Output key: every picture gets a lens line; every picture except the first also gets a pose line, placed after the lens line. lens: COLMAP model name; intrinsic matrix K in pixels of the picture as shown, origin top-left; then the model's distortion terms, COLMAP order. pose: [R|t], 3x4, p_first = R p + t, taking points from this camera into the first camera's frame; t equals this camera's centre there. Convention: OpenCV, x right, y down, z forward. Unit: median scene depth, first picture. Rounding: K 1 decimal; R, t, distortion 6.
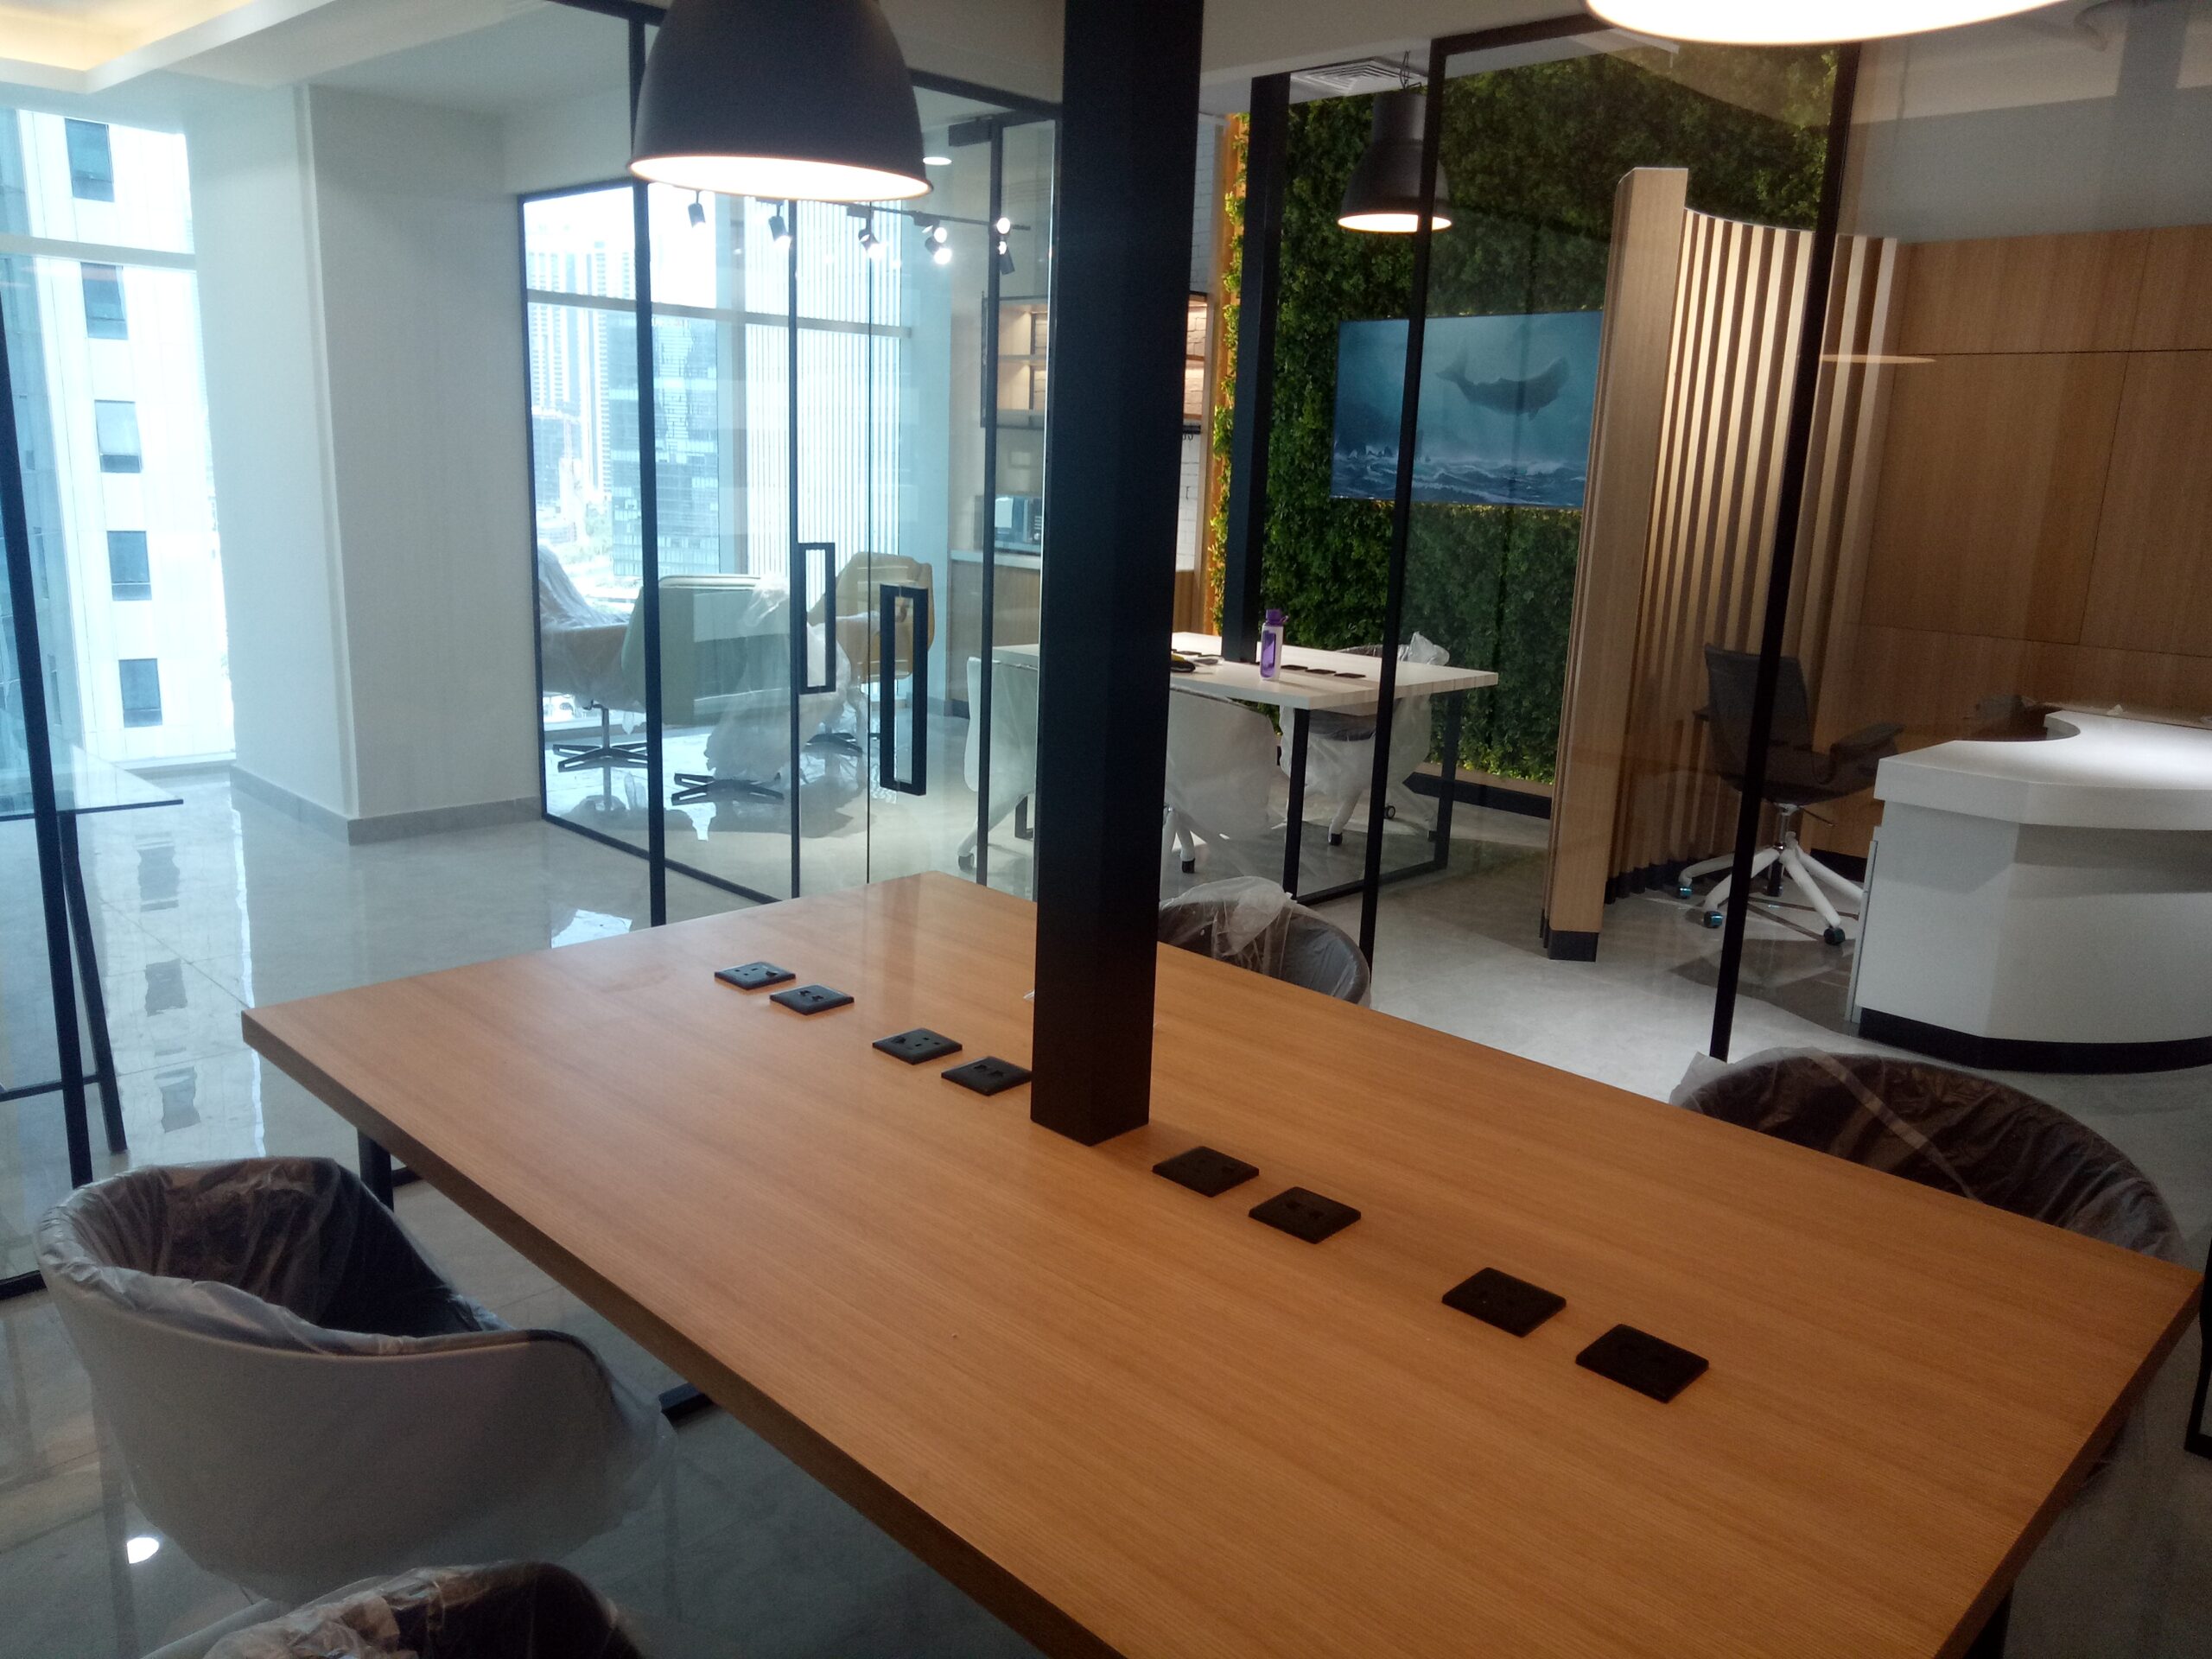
lens RADIAL K [[1631.7, 0, 1106.2], [0, 1631.7, 801.2], [0, 0, 1]] dist [0.002132, -0.005114]
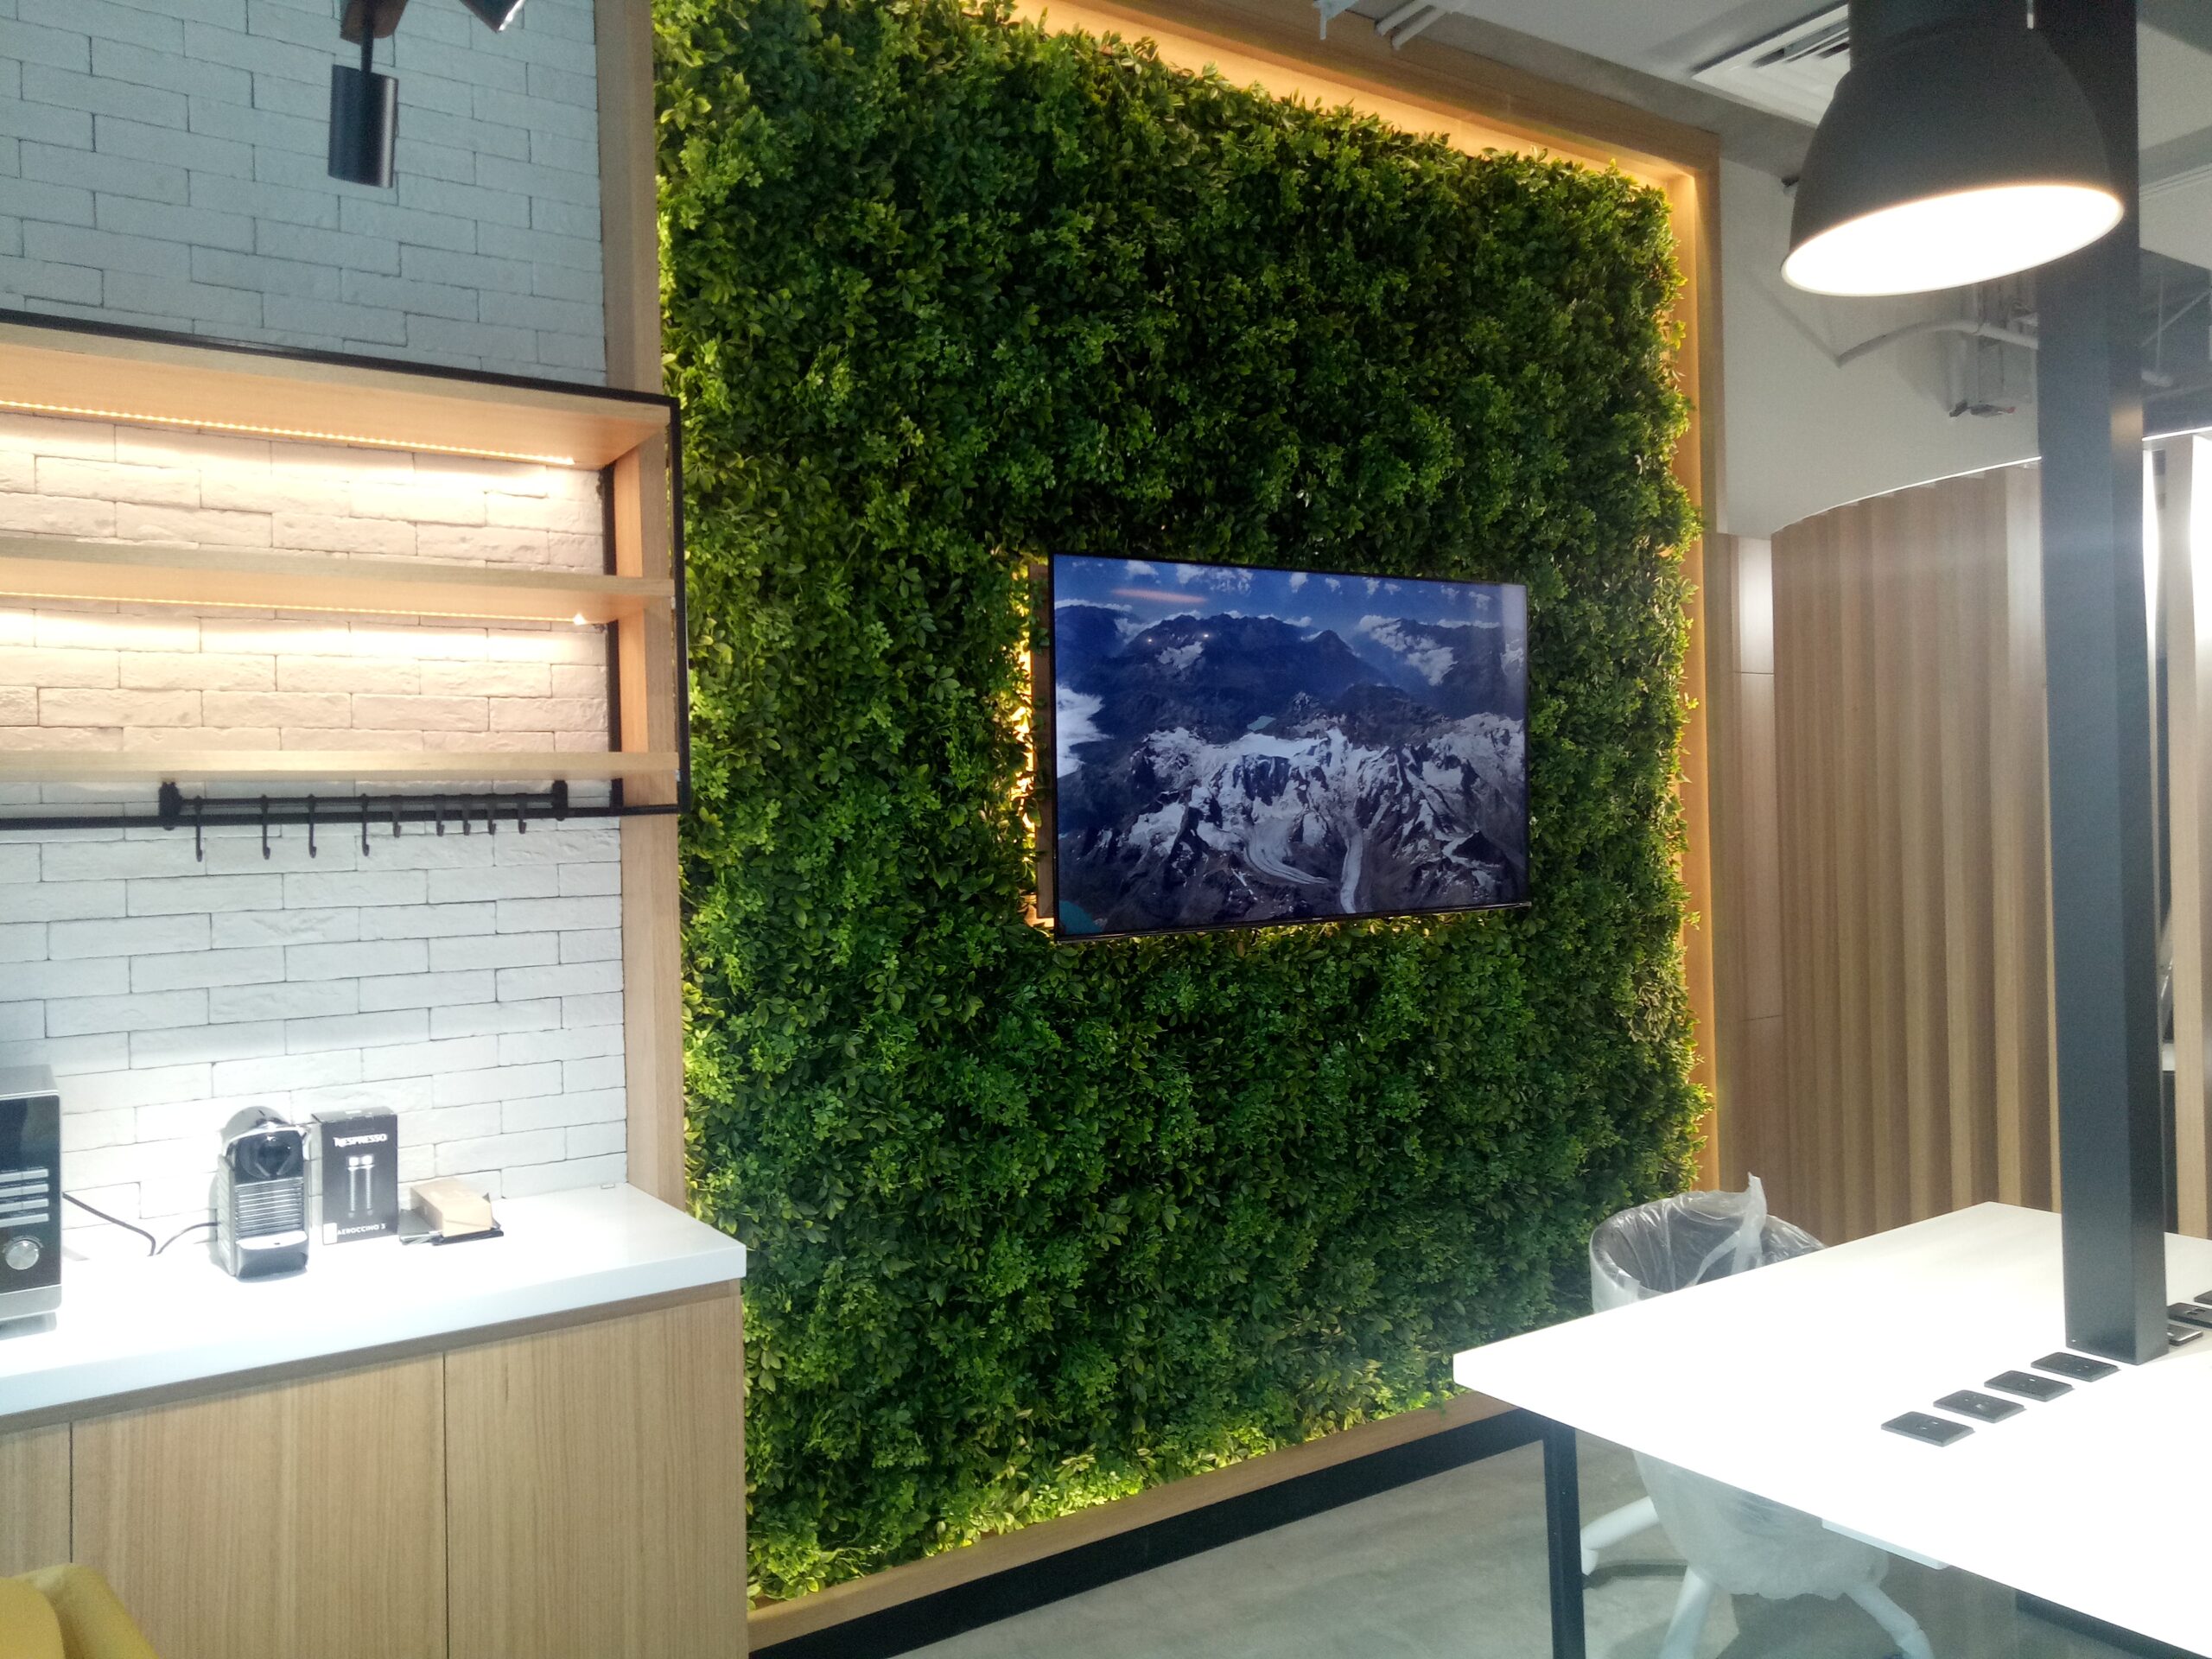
lens RADIAL K [[1616.0, 0, 1105.6], [0, 1616.0, 788.9], [0, 0, 1]] dist [0.003138, -0.000780]
pose [[0.190519, -0.023038, 0.981413, -0.235575], [0.237953, 0.970995, -0.023399, -0.179061], [-0.952408, 0.237989, 0.190475, 0.755576]]
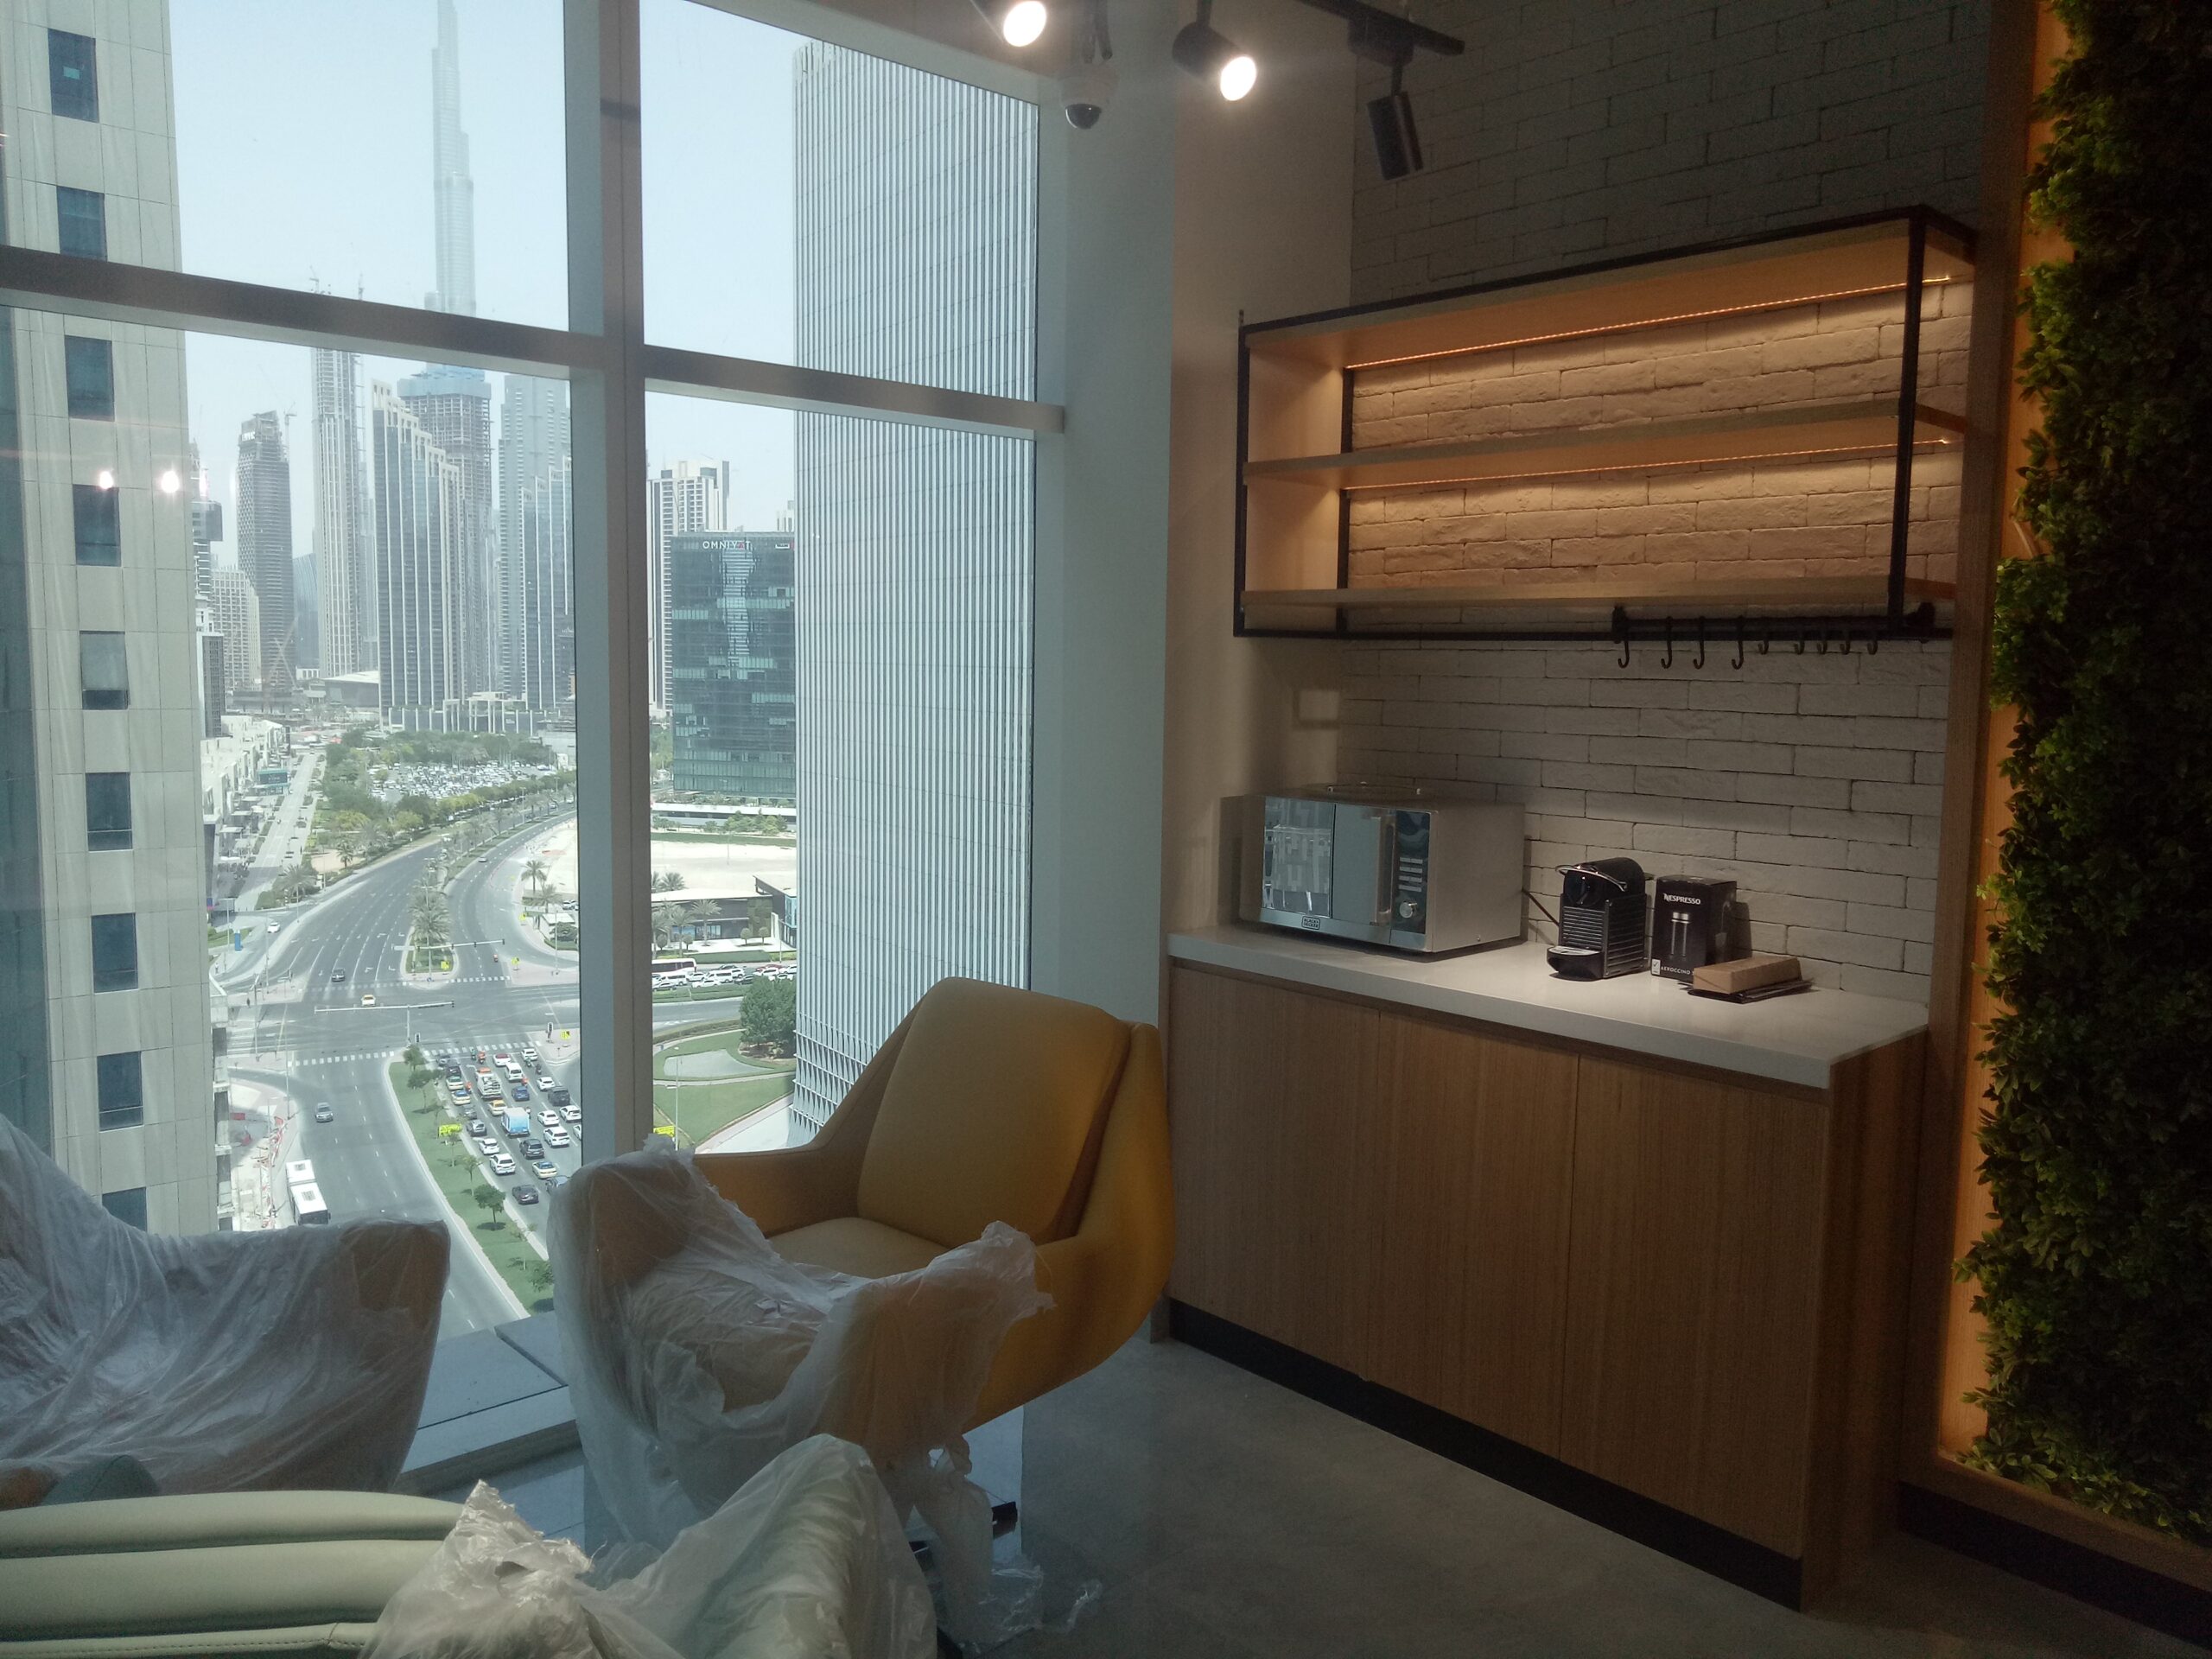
lens RADIAL K [[1631.7, 0, 1106.2], [0, 1631.7, 801.2], [0, 0, 1]] dist [0.002132, -0.005114]
pose [[0.999251, -0.020270, -0.032958, -0.096448], [0.016040, 0.992166, -0.123894, -0.136791], [0.035211, 0.123273, 0.991748, 0.594170]]
